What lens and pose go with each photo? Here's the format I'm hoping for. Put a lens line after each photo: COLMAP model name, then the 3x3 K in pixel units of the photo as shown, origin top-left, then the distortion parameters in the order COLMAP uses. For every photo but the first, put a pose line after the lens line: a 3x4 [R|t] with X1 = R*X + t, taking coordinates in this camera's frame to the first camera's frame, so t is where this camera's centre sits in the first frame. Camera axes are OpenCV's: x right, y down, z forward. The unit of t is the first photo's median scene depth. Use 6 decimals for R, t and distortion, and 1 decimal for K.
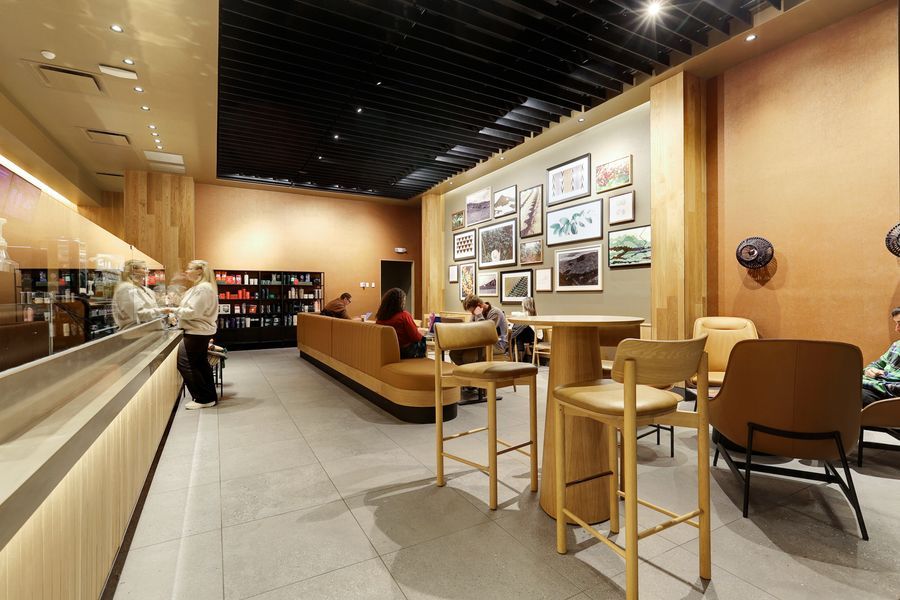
lens RADIAL K [[402.8, 0, 428.8], [0, 402.8, 294.3], [0, 0, 1]] dist [0.003212, 0.001074]
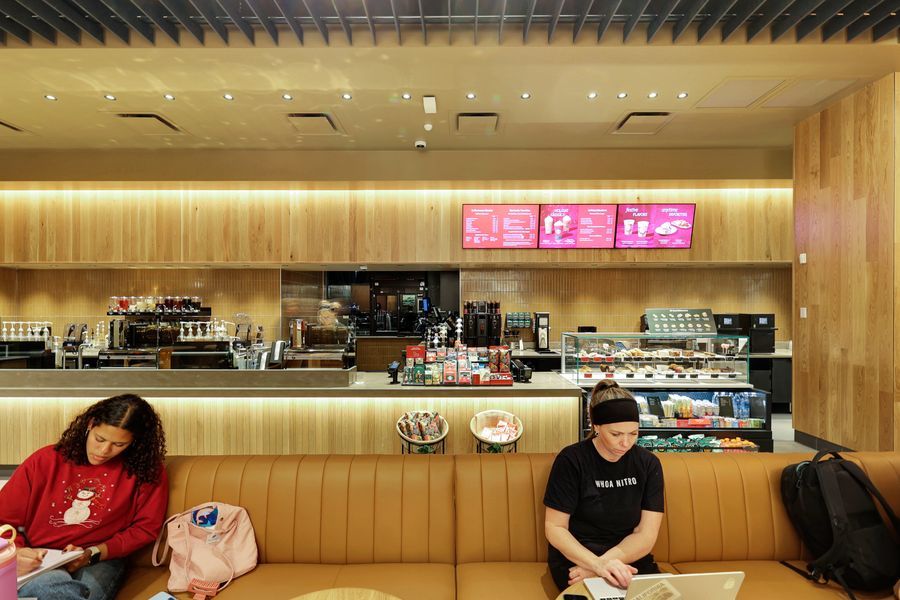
lens RADIAL K [[411.1, 0, 453.3], [0, 411.1, 308.6], [0, 0, 1]] dist [0.001339, 0.002002]
pose [[-0.462590, 0.011074, -0.886503, 0.055136], [0.006507, 0.999937, 0.009096, -0.049900], [0.886548, -0.001561, -0.462633, 0.961840]]
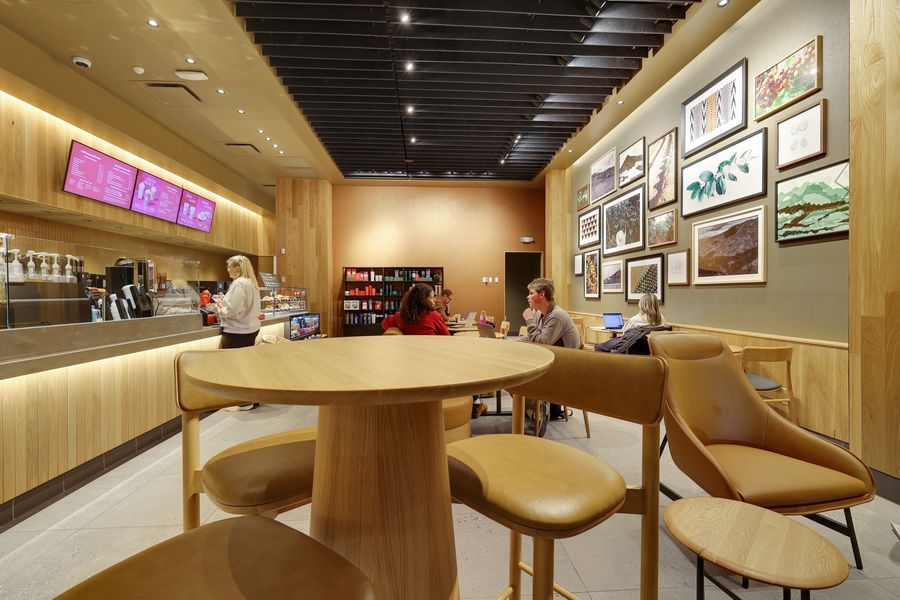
lens RADIAL K [[402.8, 0, 454.8], [0, 402.8, 295.2], [0, 0, 1]] dist [0.003212, 0.001074]
pose [[0.920856, 0.006331, -0.389851, 0.180018], [-0.003952, 0.999968, 0.006905, 0.005024], [0.389882, -0.004818, 0.920852, 0.202440]]
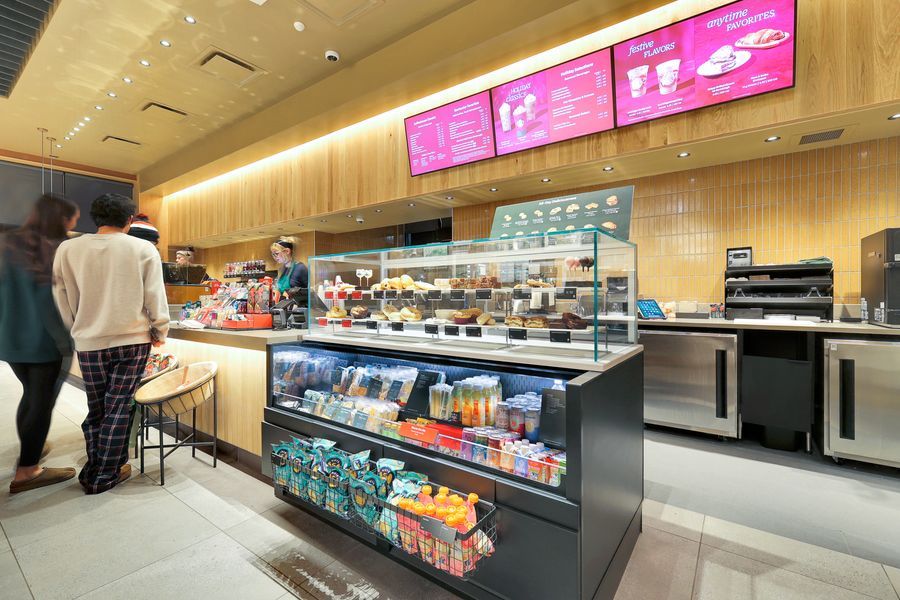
lens RADIAL K [[402.8, 0, 446.5], [0, 402.8, 297.5], [0, 0, 1]] dist [0.003212, 0.001074]
pose [[-0.896575, 0.012559, -0.442714, -0.471696], [0.011208, 0.999921, 0.005668, 0.027369], [0.442750, 0.000120, -0.896645, 1.198760]]
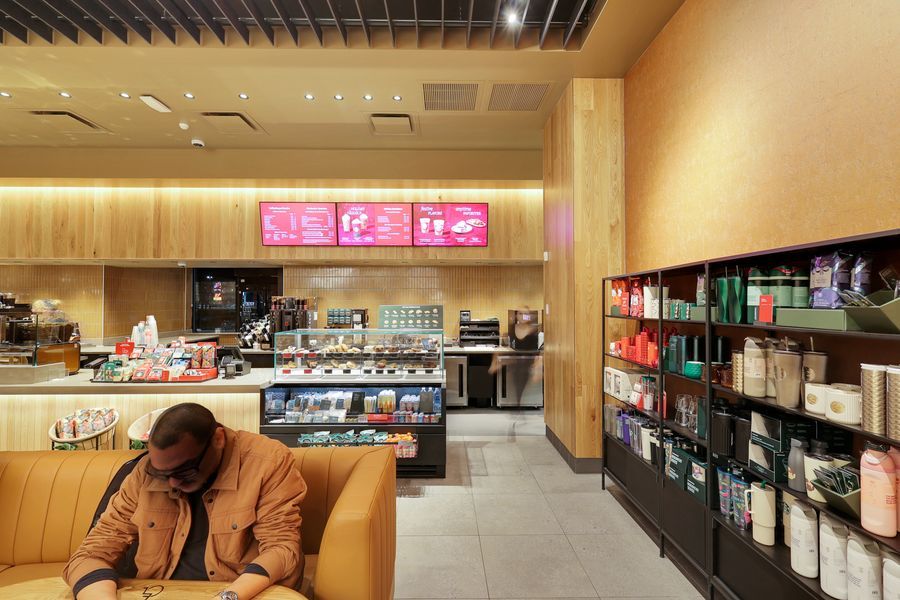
lens RADIAL K [[402.8, 0, 450.1], [0, 402.8, 297.5], [0, 0, 1]] dist [0.003212, 0.001074]
pose [[-0.445042, -0.004626, -0.895498, -0.128556], [0.005991, 0.999949, -0.008143, -0.048470], [0.895489, -0.008989, -0.444992, 1.314570]]
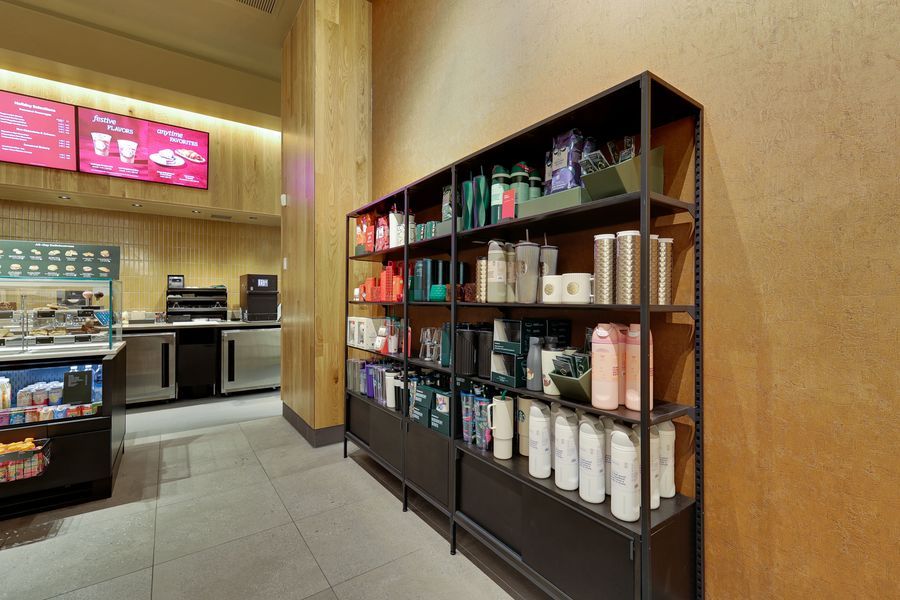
lens RADIAL K [[402.8, 0, 451.1], [0, 402.8, 295.8], [0, 0, 1]] dist [0.003212, 0.001074]
pose [[0.131400, 0.003002, -0.991325, -0.216854], [-0.000427, 0.999995, 0.002972, 0.009891], [0.991329, 0.000033, 0.131401, 1.315716]]
